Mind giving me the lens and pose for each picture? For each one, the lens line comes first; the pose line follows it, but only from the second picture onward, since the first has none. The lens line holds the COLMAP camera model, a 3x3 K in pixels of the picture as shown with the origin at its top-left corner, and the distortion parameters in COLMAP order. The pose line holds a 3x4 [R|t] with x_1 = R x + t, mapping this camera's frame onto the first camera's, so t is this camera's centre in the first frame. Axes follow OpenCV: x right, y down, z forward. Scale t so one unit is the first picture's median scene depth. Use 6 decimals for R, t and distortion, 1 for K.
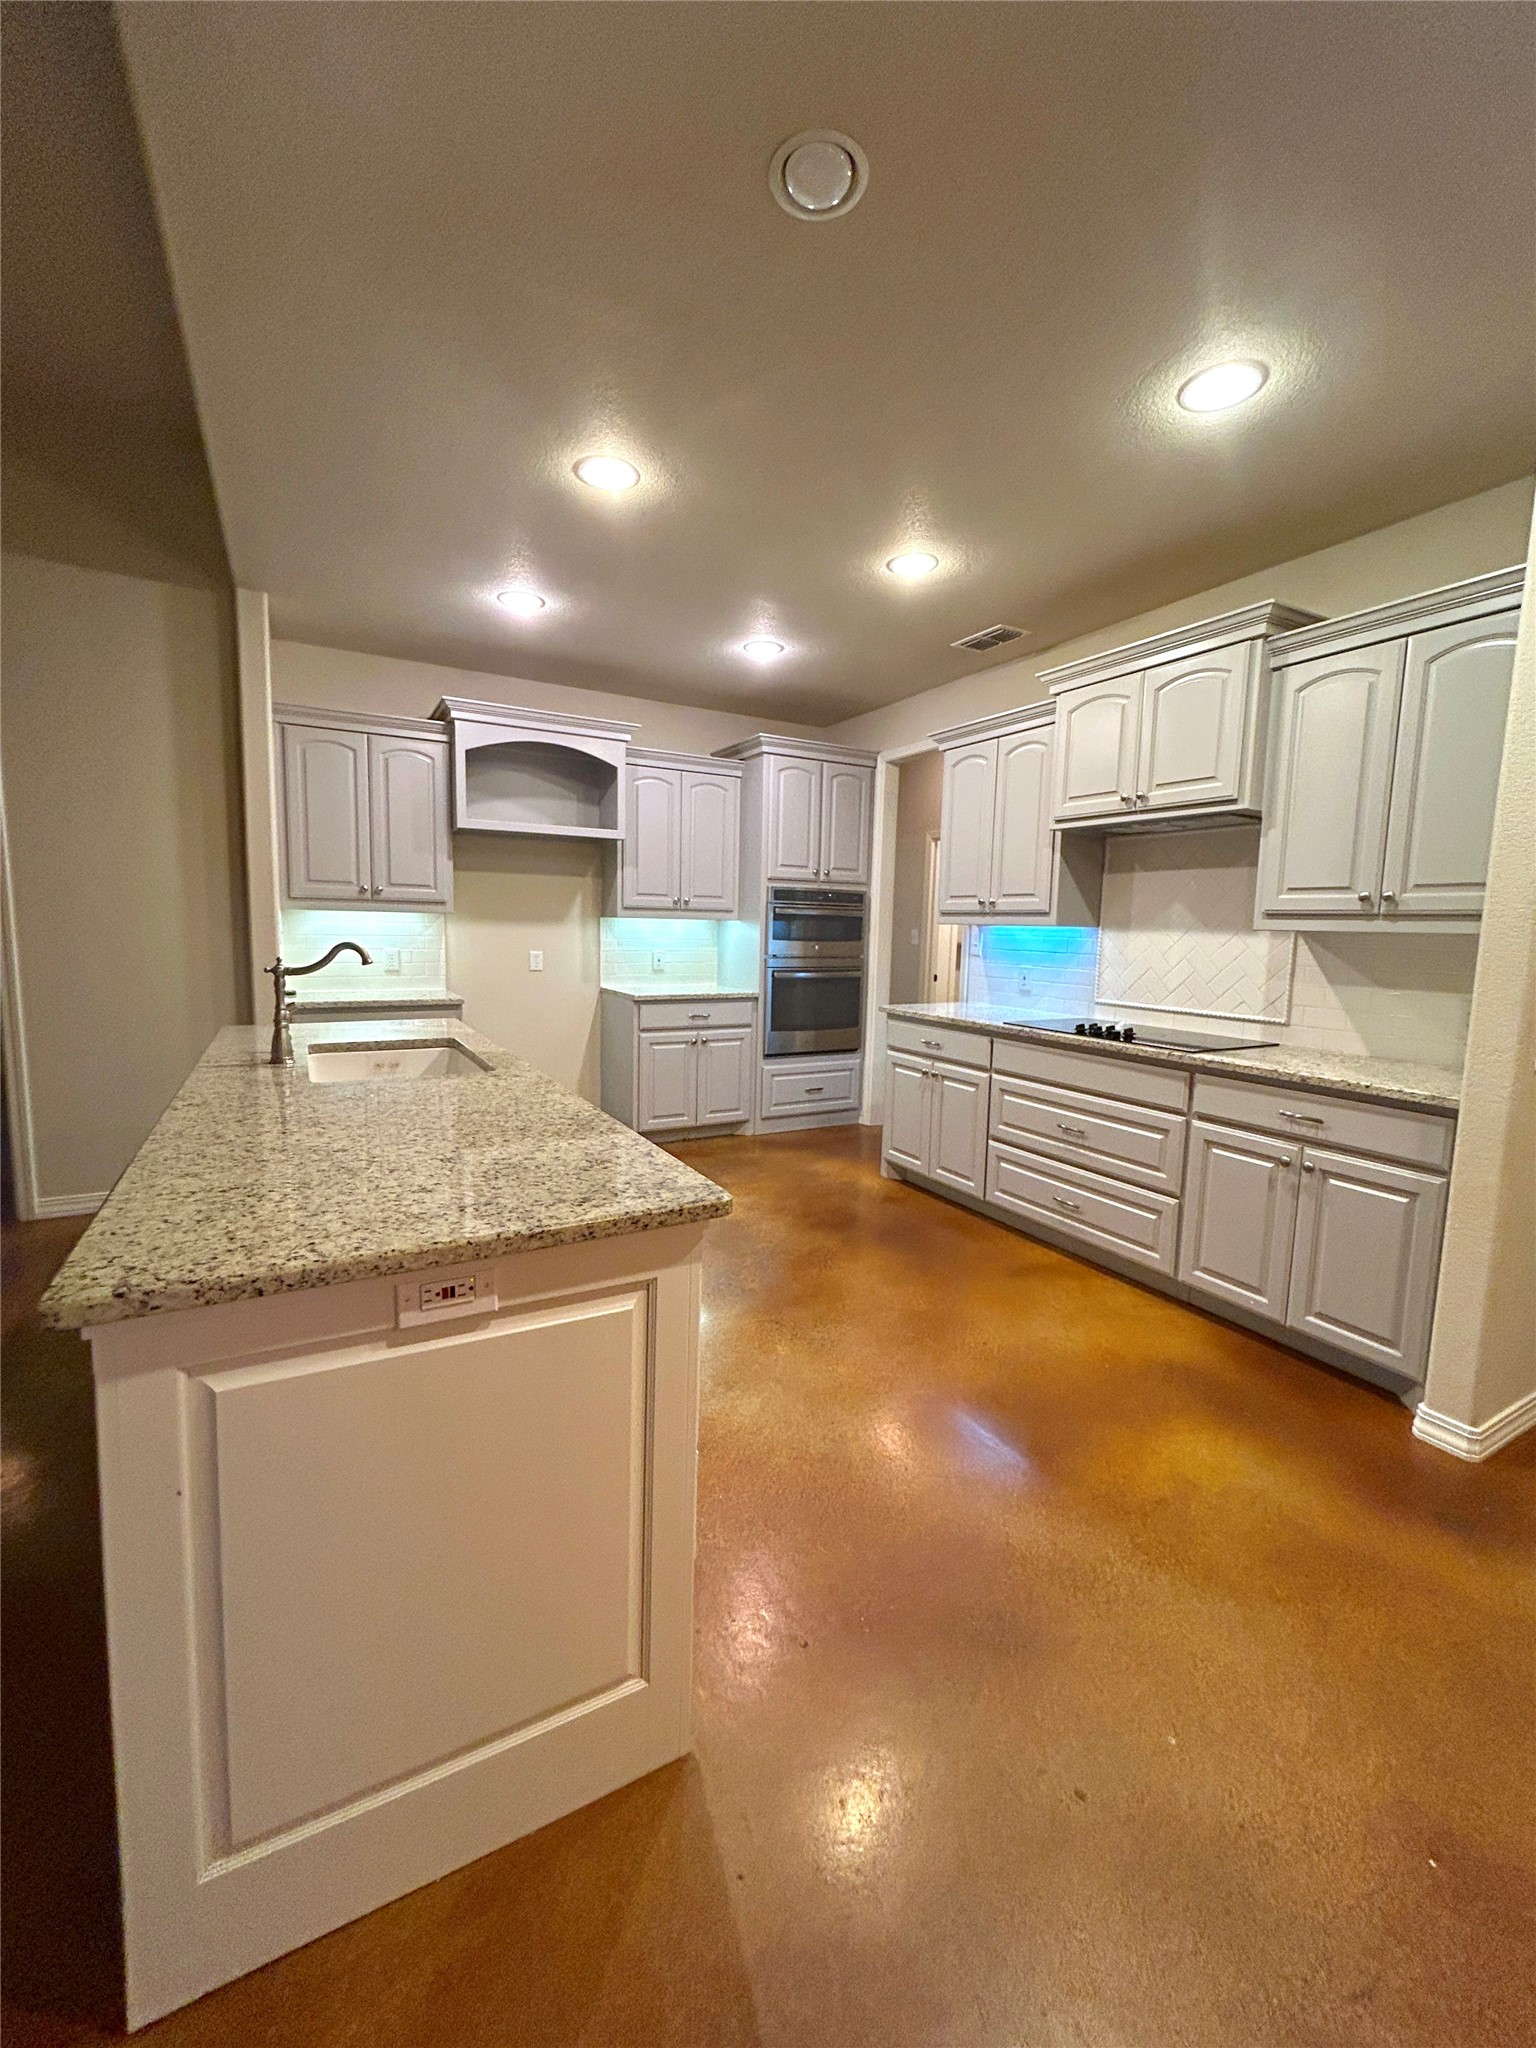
lens RADIAL K [[831.1, 0, 766.1], [0, 831.1, 1017.4], [0, 0, 1]] dist [-0.000724, -0.000401]
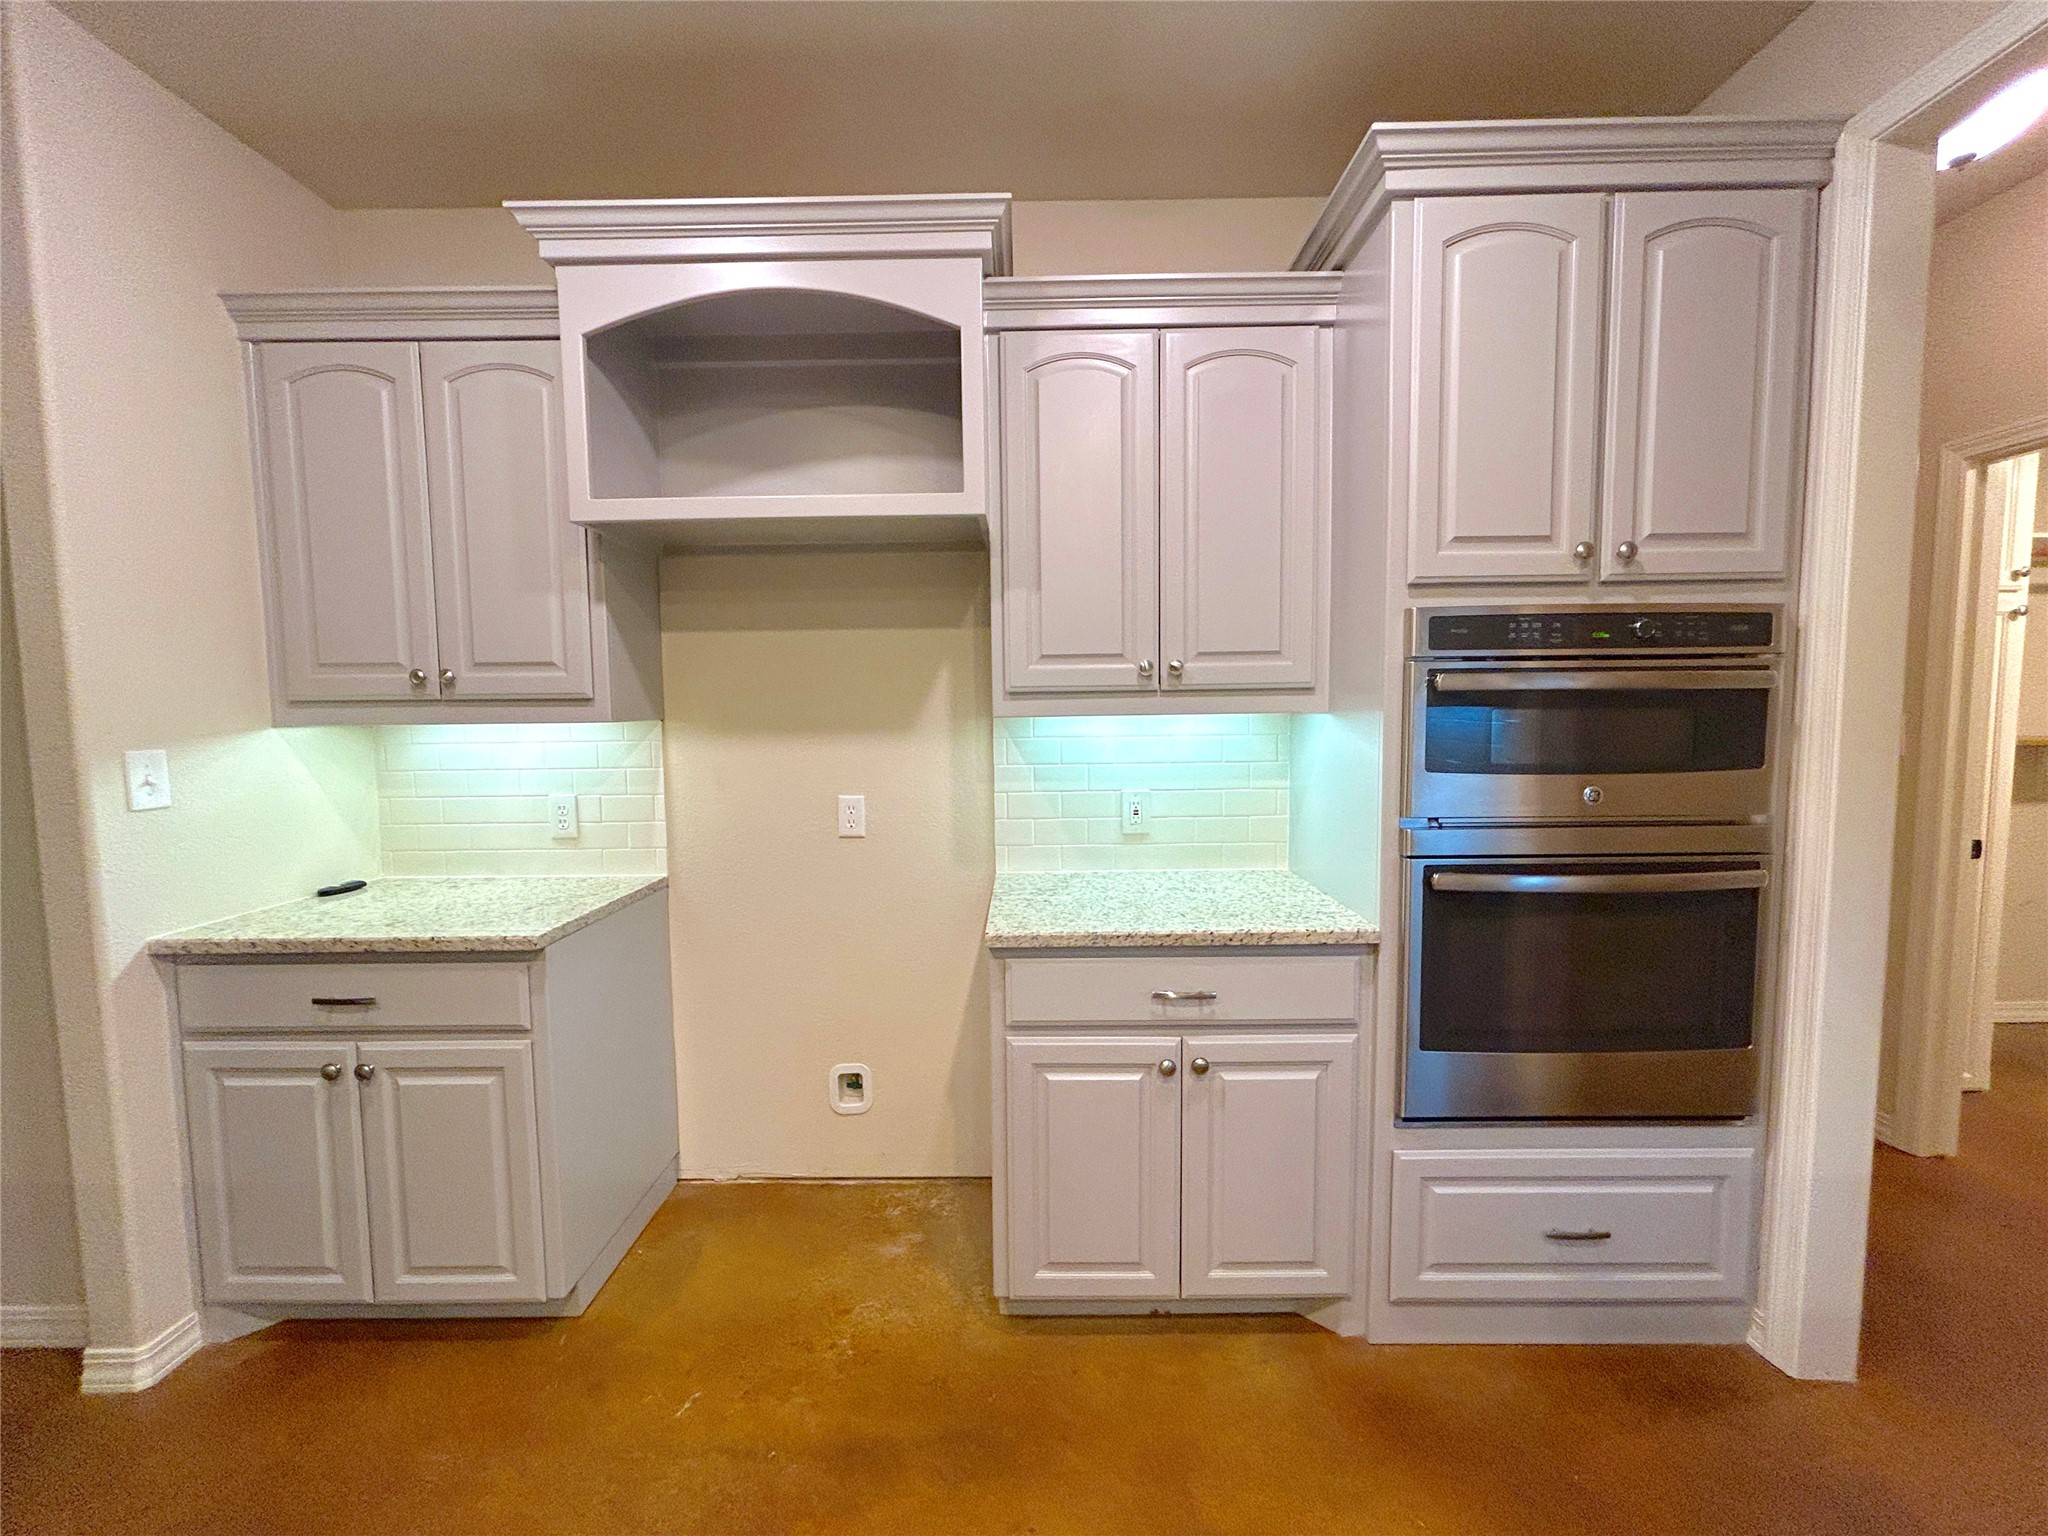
lens RADIAL K [[831.1, 0, 1032.1], [0, 831.1, 767.2], [0, 0, 1]] dist [-0.000724, -0.000401]
pose [[0.869581, 0.001925, -0.493786, 0.034226], [-0.022506, 0.999108, -0.035739, -0.079434], [0.493277, 0.042191, 0.868849, 0.638046]]
